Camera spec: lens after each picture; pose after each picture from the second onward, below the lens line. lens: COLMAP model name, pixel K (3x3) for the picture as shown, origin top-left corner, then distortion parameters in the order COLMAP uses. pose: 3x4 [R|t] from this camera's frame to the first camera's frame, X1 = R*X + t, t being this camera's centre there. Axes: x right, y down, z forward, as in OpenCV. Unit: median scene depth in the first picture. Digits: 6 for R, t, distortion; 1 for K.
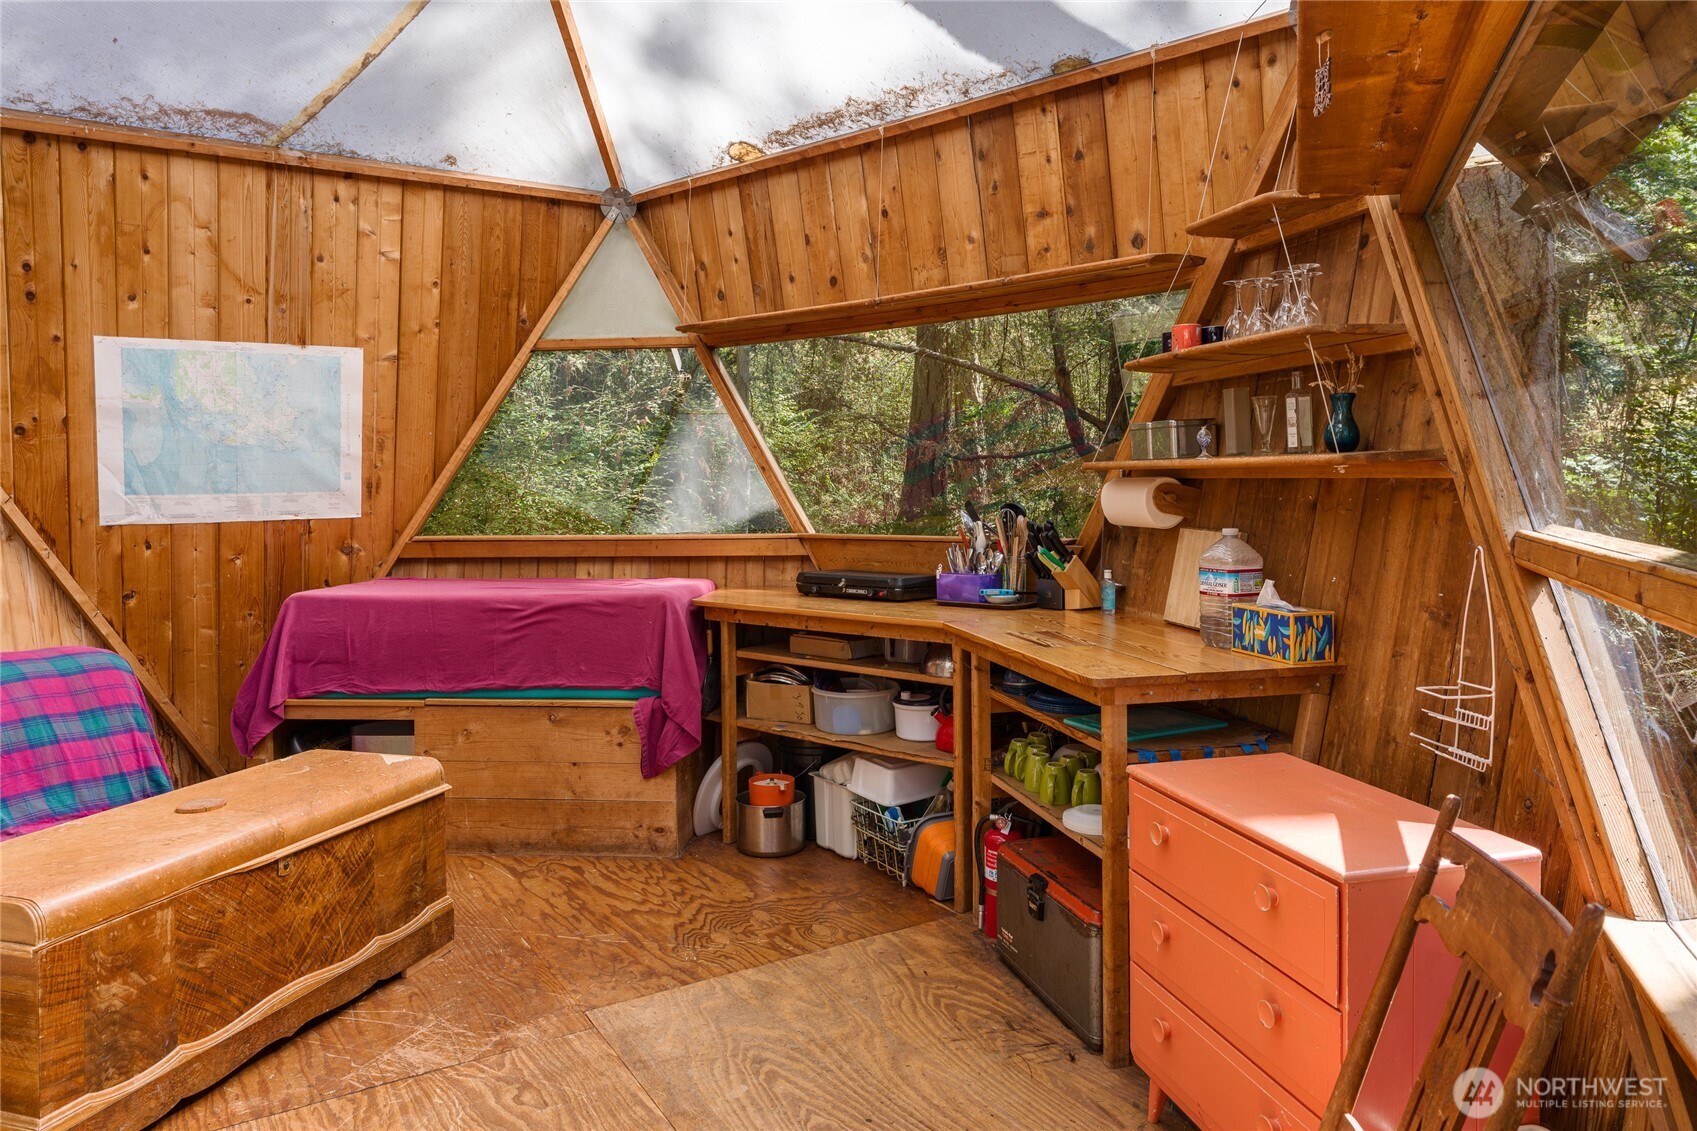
lens RADIAL K [[1098.5, 0, 848.6], [0, 1098.5, 558.8], [0, 0, 1]] dist [0.001027, -0.000130]
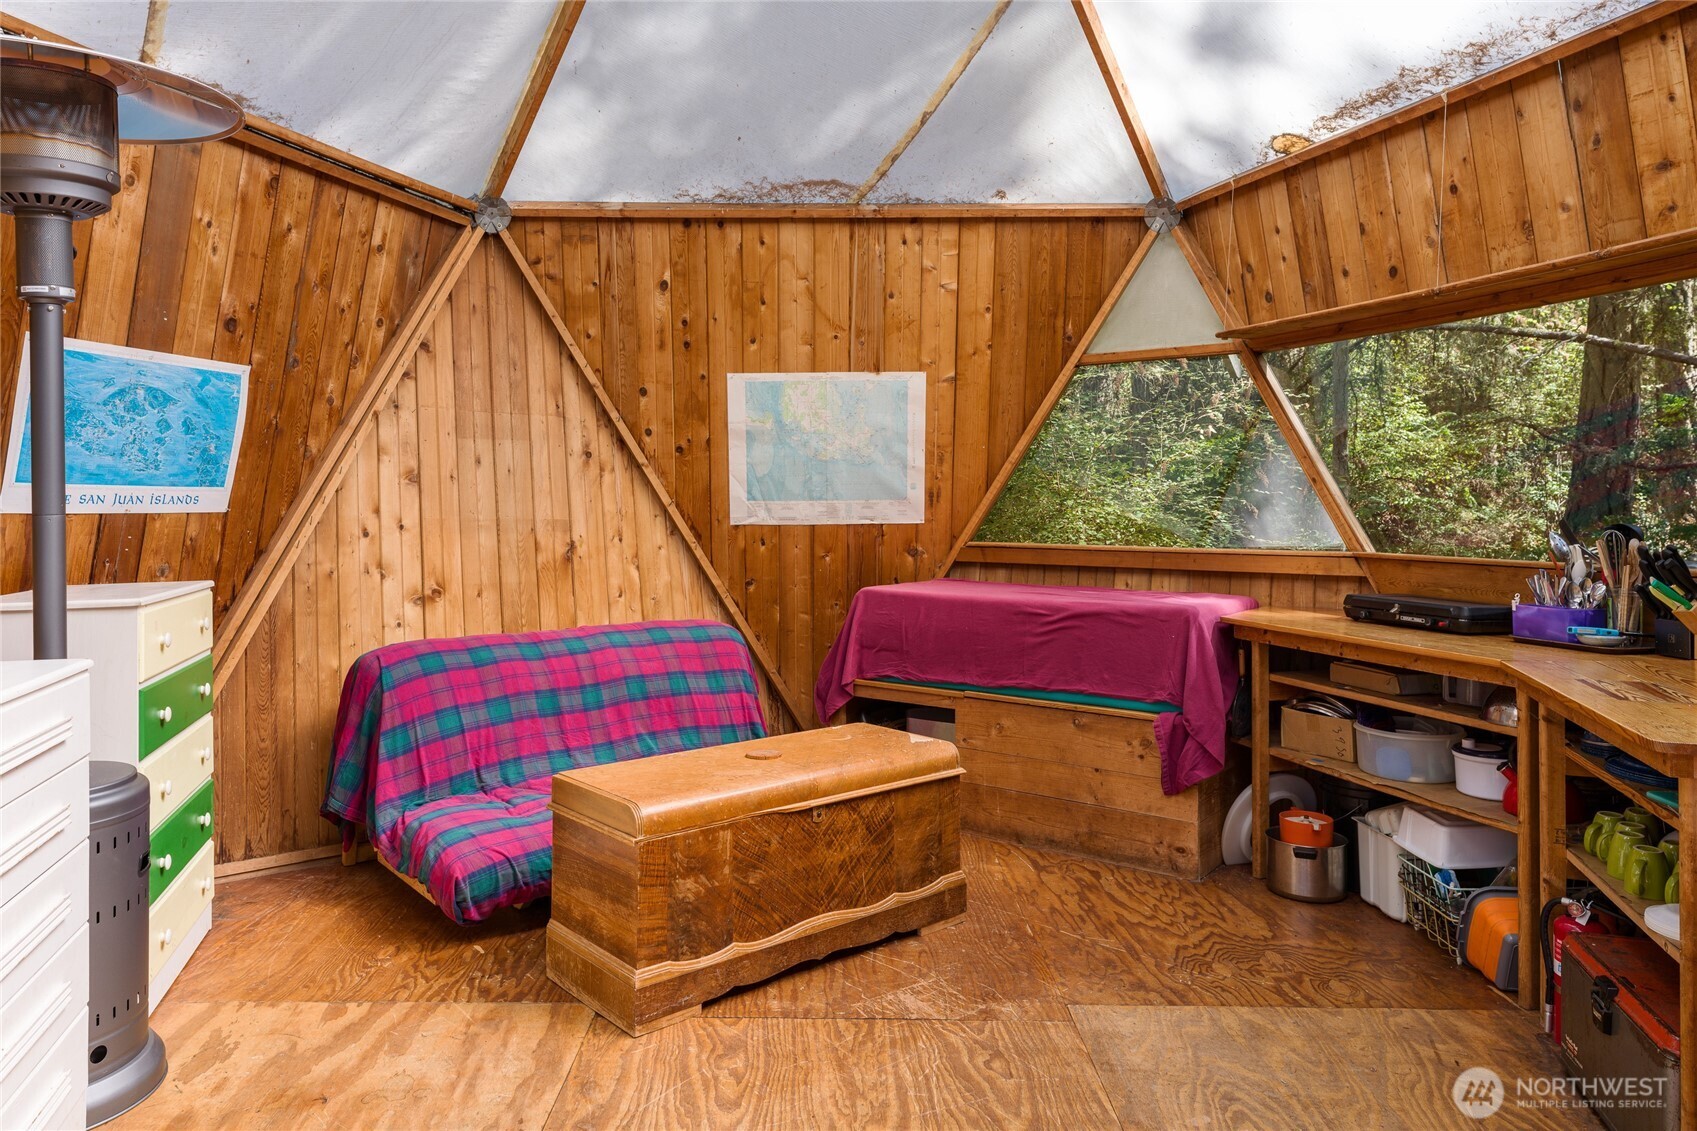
lens RADIAL K [[1116.7, 0, 819.2], [0, 1116.7, 569.7], [0, 0, 1]] dist [-0.001372, 0.002485]
pose [[0.843846, 0.045034, -0.534693, 0.092146], [-0.045736, 0.998882, 0.011949, 0.000858], [0.534633, 0.014372, 0.844962, -0.016949]]
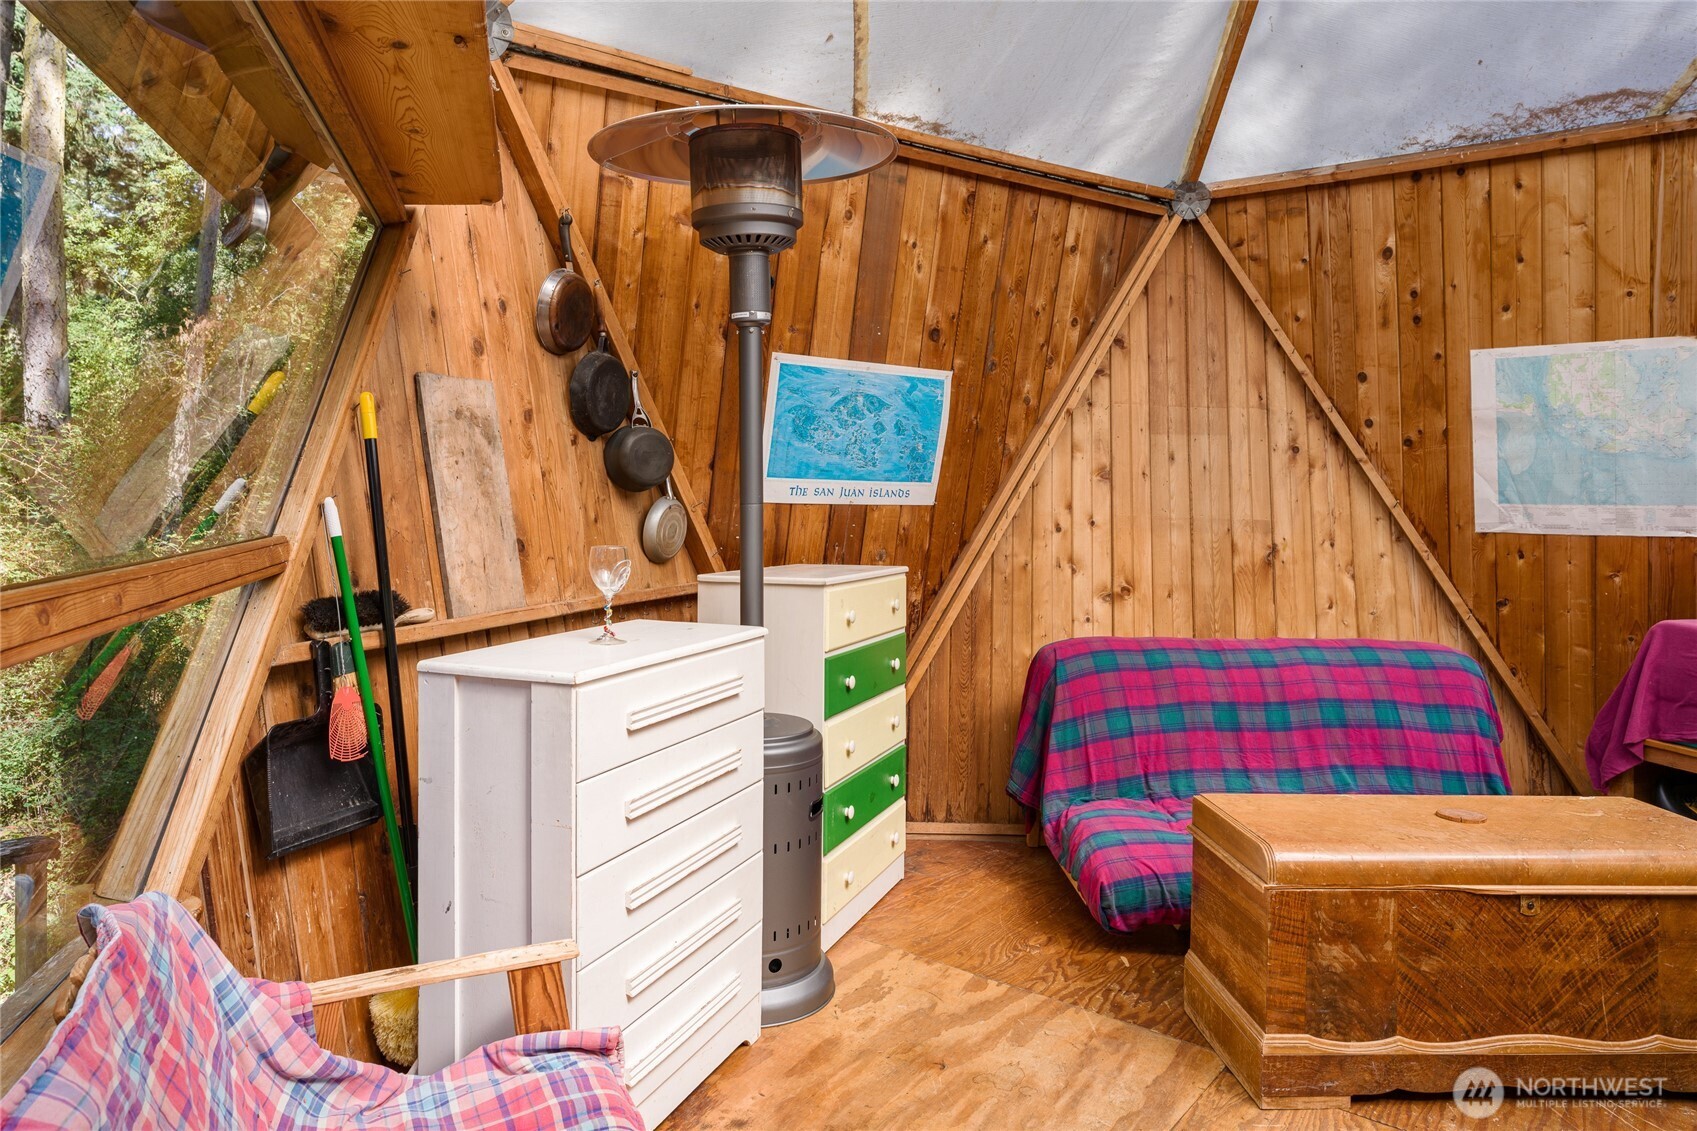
lens RADIAL K [[1118.4, 0, 844.3], [0, 1118.4, 554.6], [0, 0, 1]] dist [-0.001592, 0.000838]
pose [[0.342180, 0.068564, -0.937130, 0.116595], [-0.081739, 0.995726, 0.043005, -0.006474], [0.936072, 0.061885, 0.346322, 0.087135]]
